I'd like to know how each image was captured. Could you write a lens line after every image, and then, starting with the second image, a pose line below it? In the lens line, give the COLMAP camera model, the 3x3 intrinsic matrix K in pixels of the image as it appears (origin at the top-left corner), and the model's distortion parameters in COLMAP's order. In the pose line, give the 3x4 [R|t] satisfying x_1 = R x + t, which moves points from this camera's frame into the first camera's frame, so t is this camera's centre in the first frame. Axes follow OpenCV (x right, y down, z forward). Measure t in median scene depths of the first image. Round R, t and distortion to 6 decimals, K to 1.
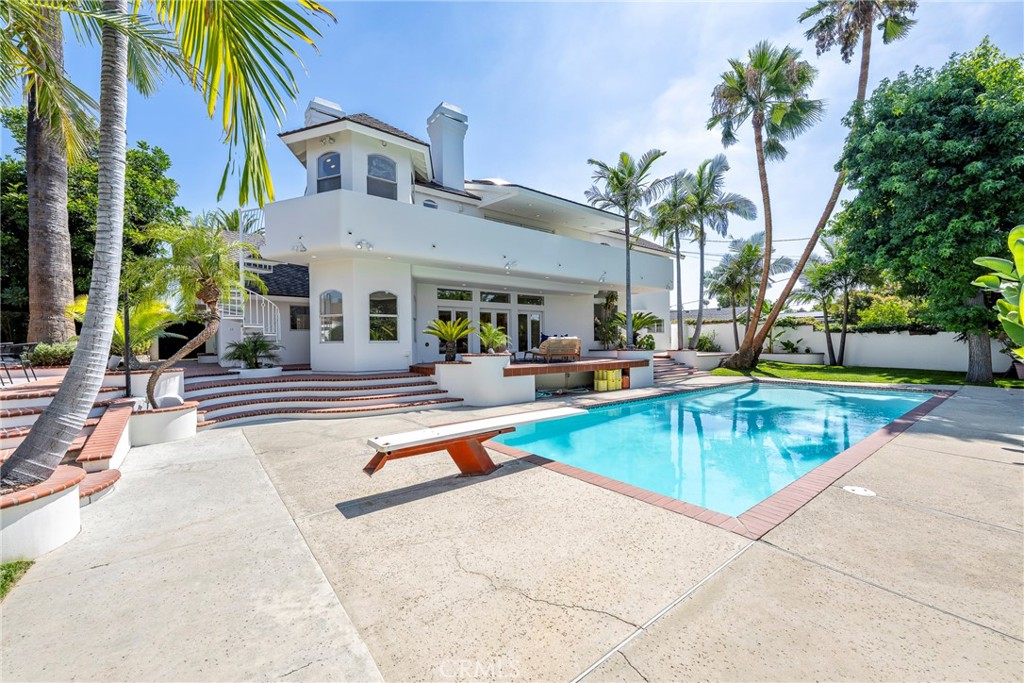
lens RADIAL K [[406.6, 0, 511.0], [0, 406.6, 344.2], [0, 0, 1]] dist [-0.000510, 0.000158]
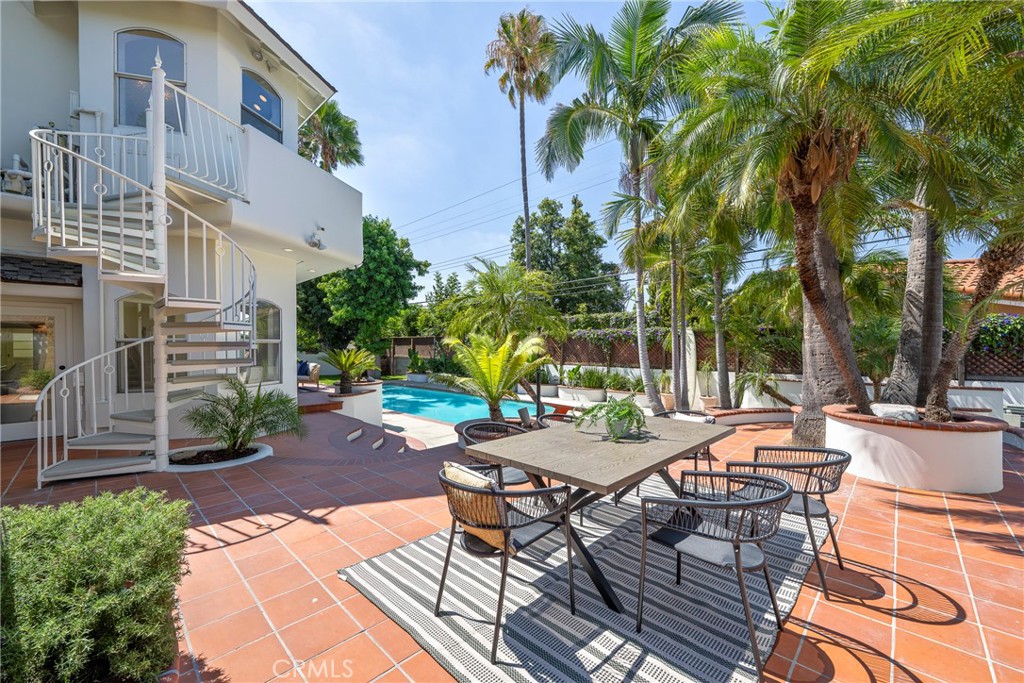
lens RADIAL K [[403.5, 0, 509.2], [0, 403.5, 344.4], [0, 0, 1]] dist [-0.001506, -0.000017]
pose [[-0.137130, 0.011739, 0.990484, -0.957636], [0.010529, 0.999891, -0.010393, -0.050164], [-0.990497, 0.009004, -0.137238, 0.620532]]
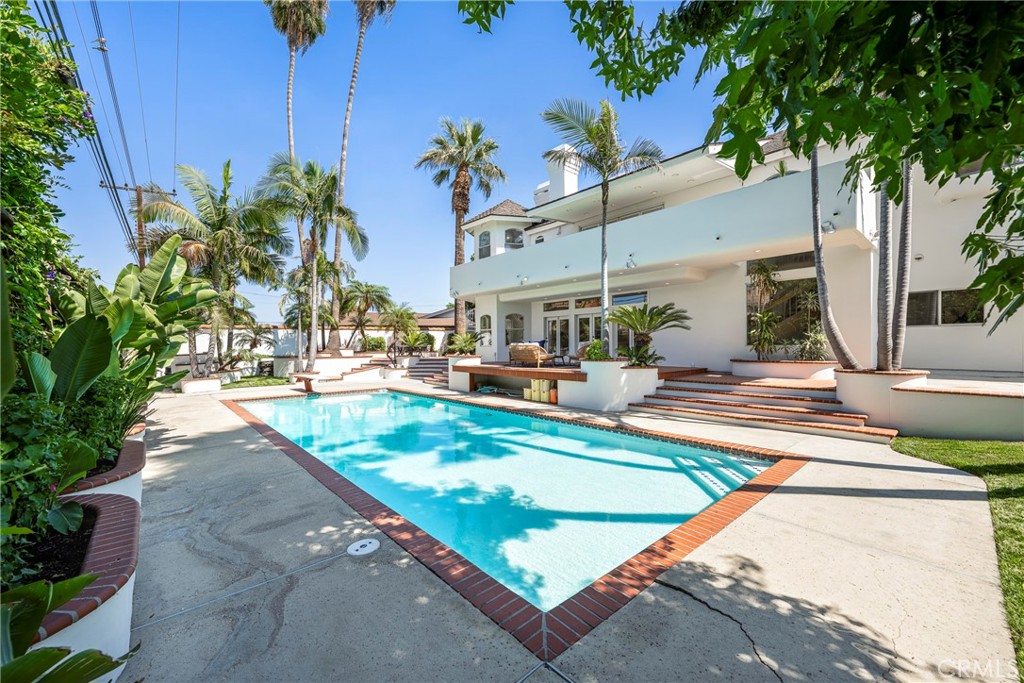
lens RADIAL K [[403.5, 0, 509.2], [0, 403.5, 344.4], [0, 0, 1]] dist [-0.001506, -0.000017]
pose [[0.059364, 0.008417, -0.998201, 1.160316], [0.000523, 0.999964, 0.008463, -0.023164], [0.998236, -0.001024, 0.059357, 0.886825]]
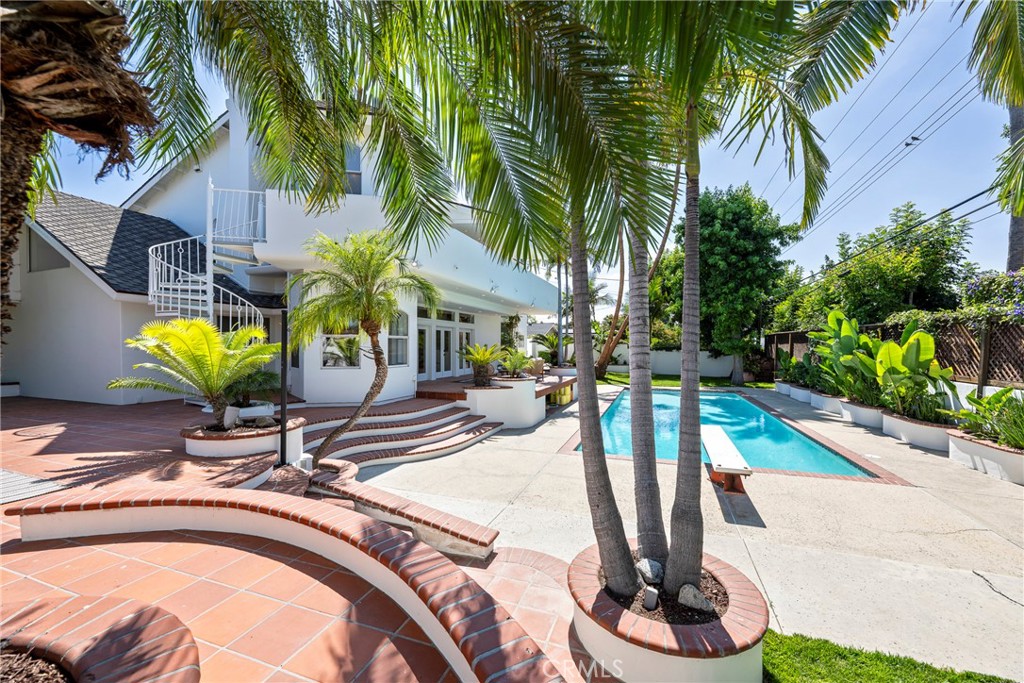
lens RADIAL K [[405.3, 0, 512.0], [0, 405.3, 341.5], [0, 0, 1]] dist [0.000812, 0.000143]
pose [[0.844960, 0.018573, 0.534506, -0.518458], [-0.008582, 0.999739, -0.021173, -0.038625], [-0.534760, 0.013303, 0.844899, 0.094591]]
